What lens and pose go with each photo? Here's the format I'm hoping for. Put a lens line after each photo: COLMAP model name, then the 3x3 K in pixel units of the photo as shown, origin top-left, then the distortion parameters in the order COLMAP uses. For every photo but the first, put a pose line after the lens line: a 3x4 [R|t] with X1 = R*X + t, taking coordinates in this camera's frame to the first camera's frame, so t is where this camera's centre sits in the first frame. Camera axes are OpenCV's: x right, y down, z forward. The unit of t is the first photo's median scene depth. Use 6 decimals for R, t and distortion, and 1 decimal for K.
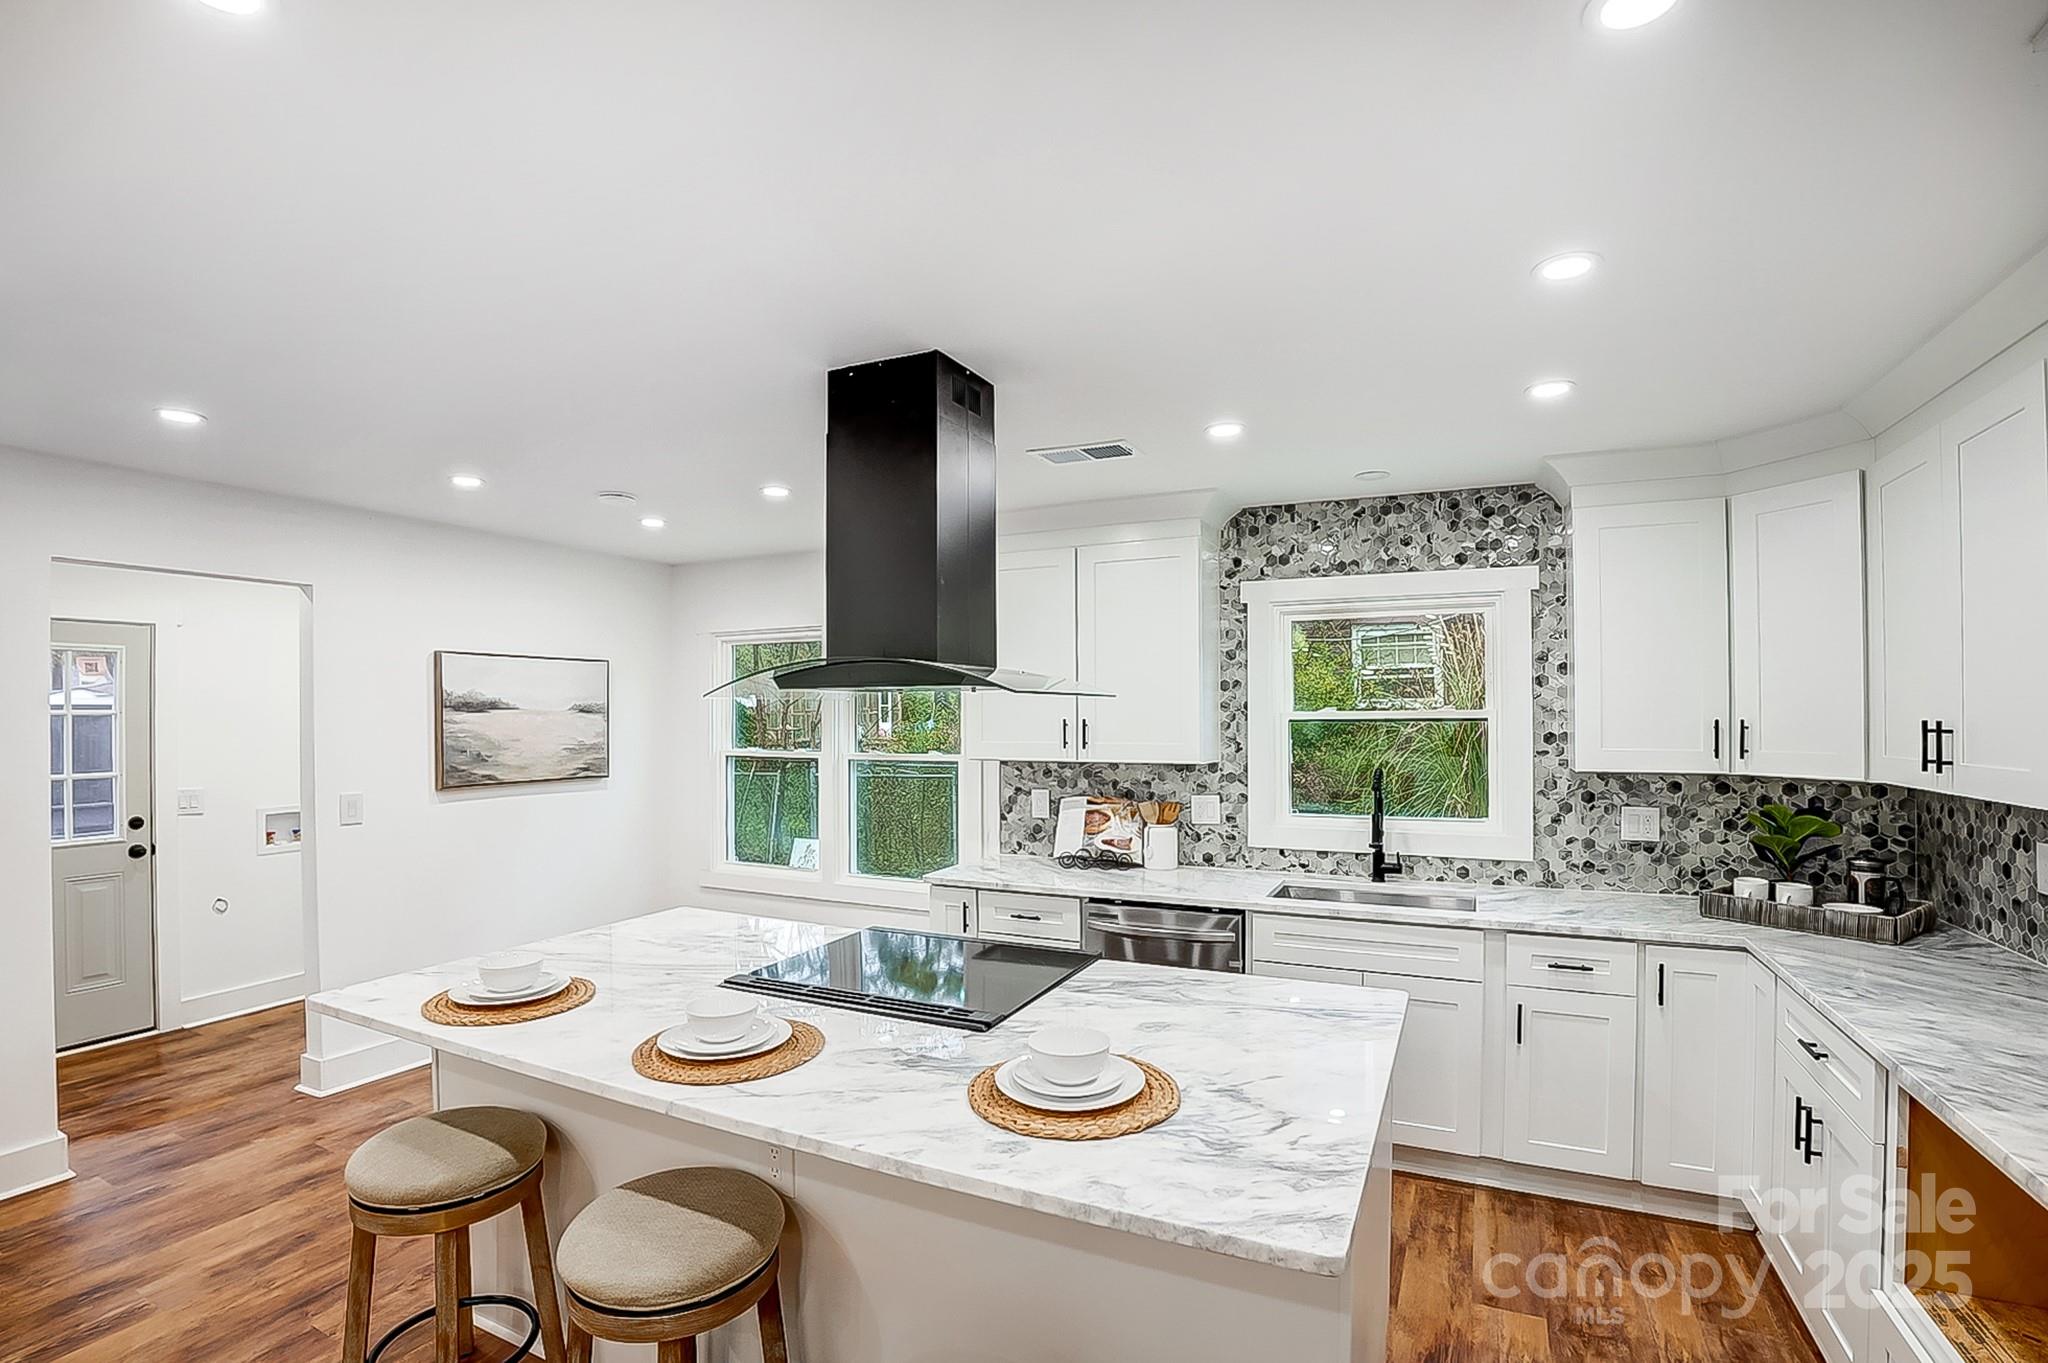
lens RADIAL K [[963.9, 0, 1033.5], [0, 963.9, 672.2], [0, 0, 1]] dist [-0.052556, 0.009827]
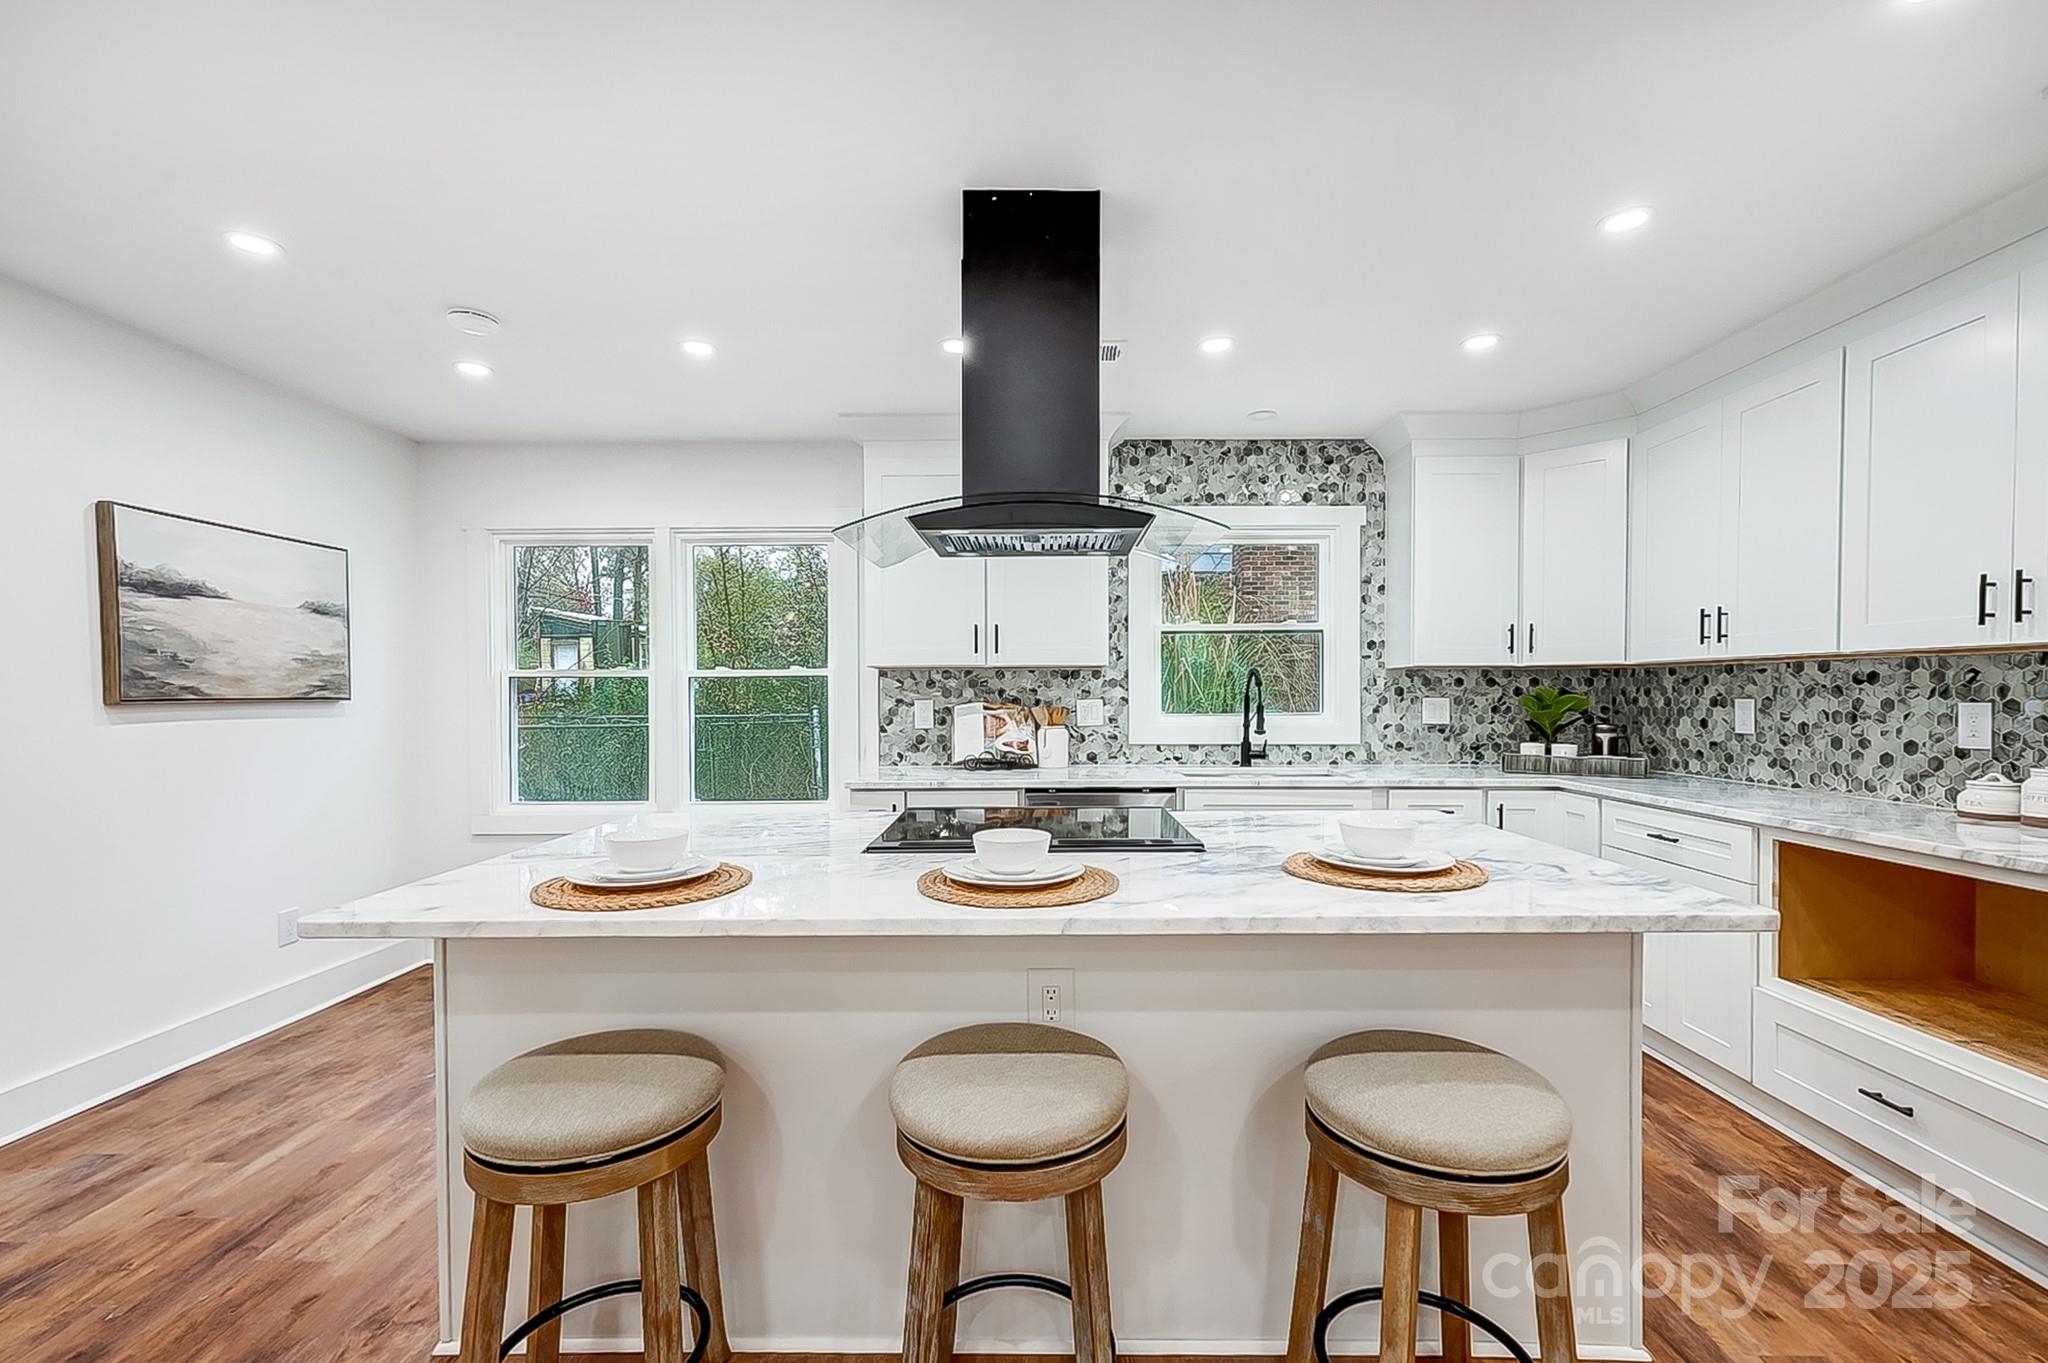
lens RADIAL K [[909.3, 0, 1046.2], [0, 909.3, 694.2], [0, 0, 1]] dist [0.028528, -0.004009]
pose [[0.901450, -0.001706, 0.432879, -0.337572], [-0.017109, 0.999070, 0.039566, 0.086829], [-0.432544, -0.043073, 0.900583, 0.093872]]
